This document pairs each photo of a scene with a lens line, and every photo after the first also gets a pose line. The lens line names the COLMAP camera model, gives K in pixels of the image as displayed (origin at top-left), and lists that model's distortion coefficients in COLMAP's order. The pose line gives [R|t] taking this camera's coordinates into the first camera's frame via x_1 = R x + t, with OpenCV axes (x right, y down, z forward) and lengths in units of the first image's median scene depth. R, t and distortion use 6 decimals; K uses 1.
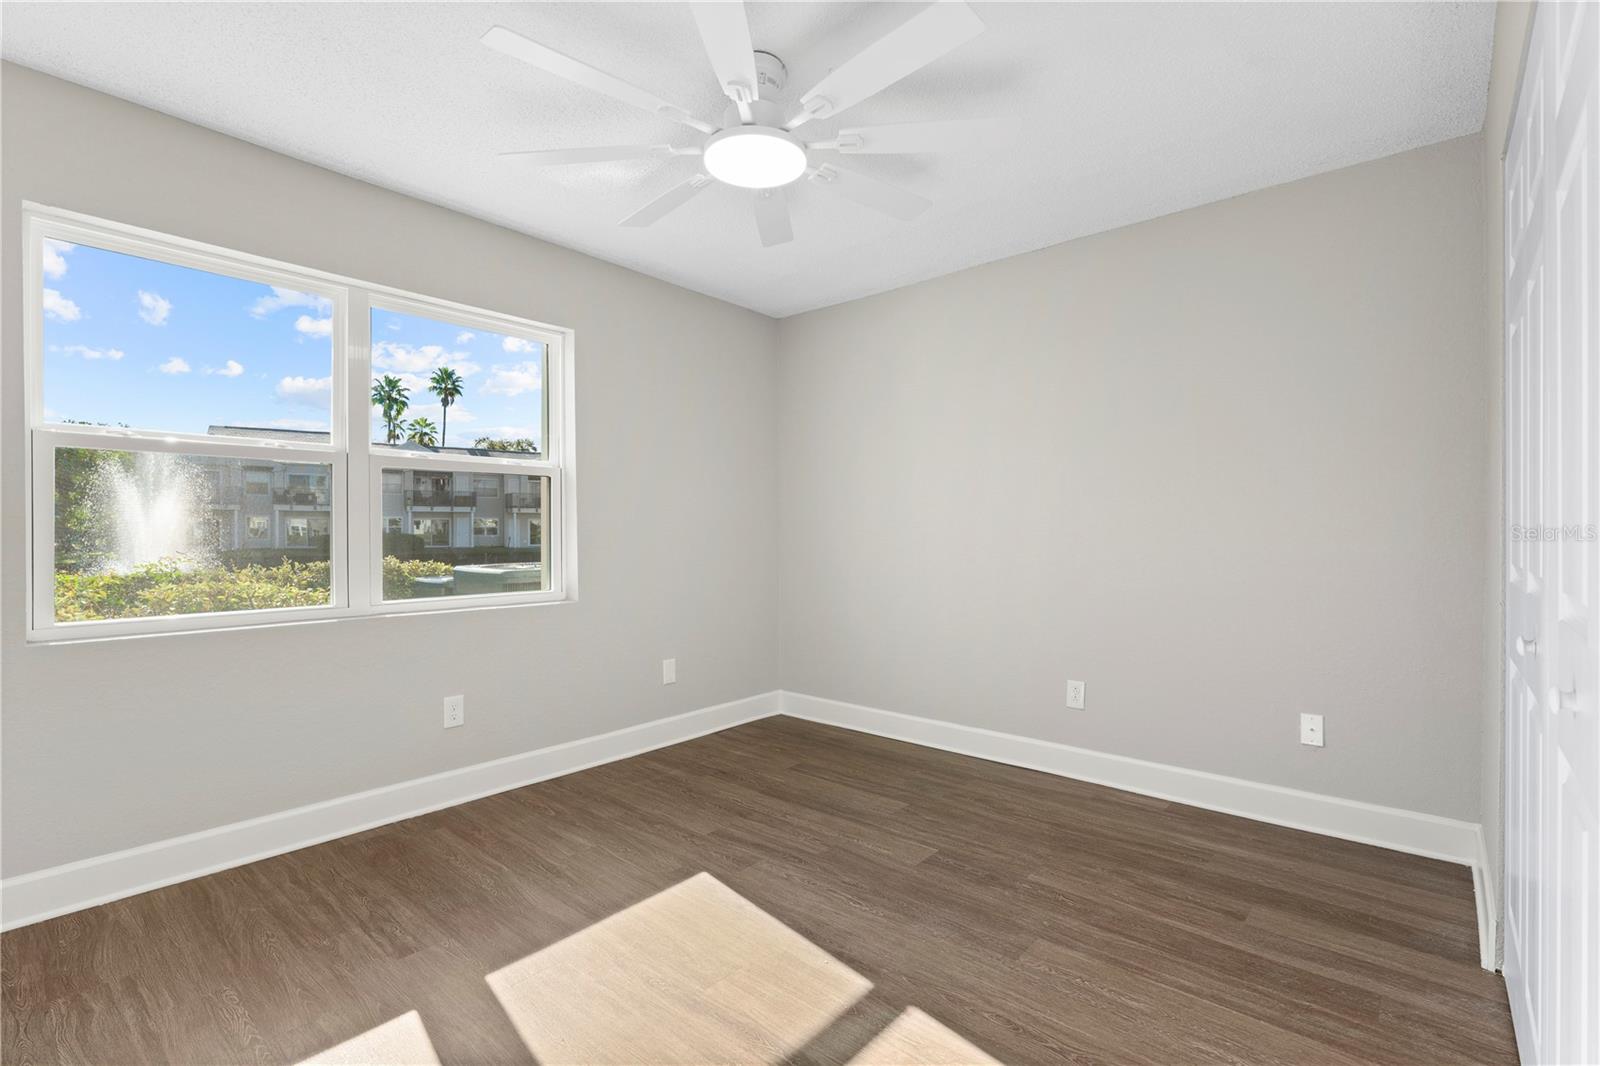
lens RADIAL K [[718.0, 0, 796.5], [0, 718.0, 533.0], [0, 0, 1]] dist [-0.002525, 0.000341]
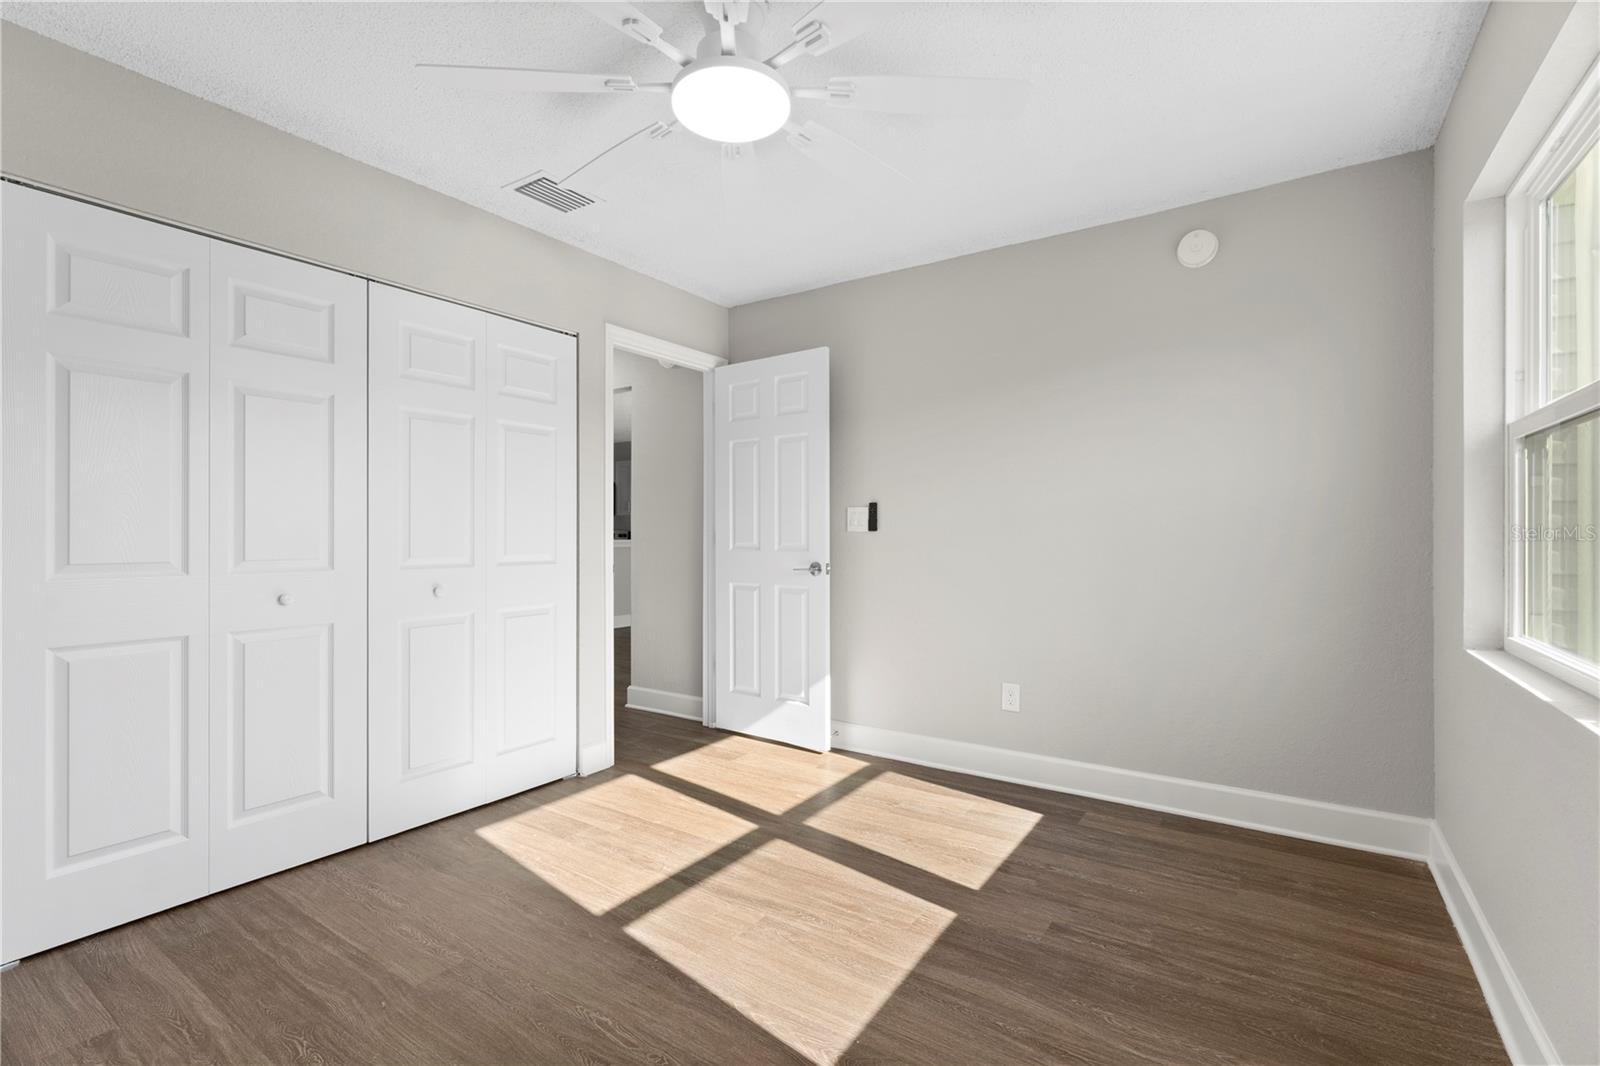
lens RADIAL K [[718.0, 0, 802.4], [0, 718.0, 532.1], [0, 0, 1]] dist [-0.002525, 0.000341]
pose [[-0.992510, 0.002590, -0.122136, -0.037311], [0.002290, 0.999994, 0.002604, -0.007808], [0.122142, 0.002304, -0.992510, 1.923628]]
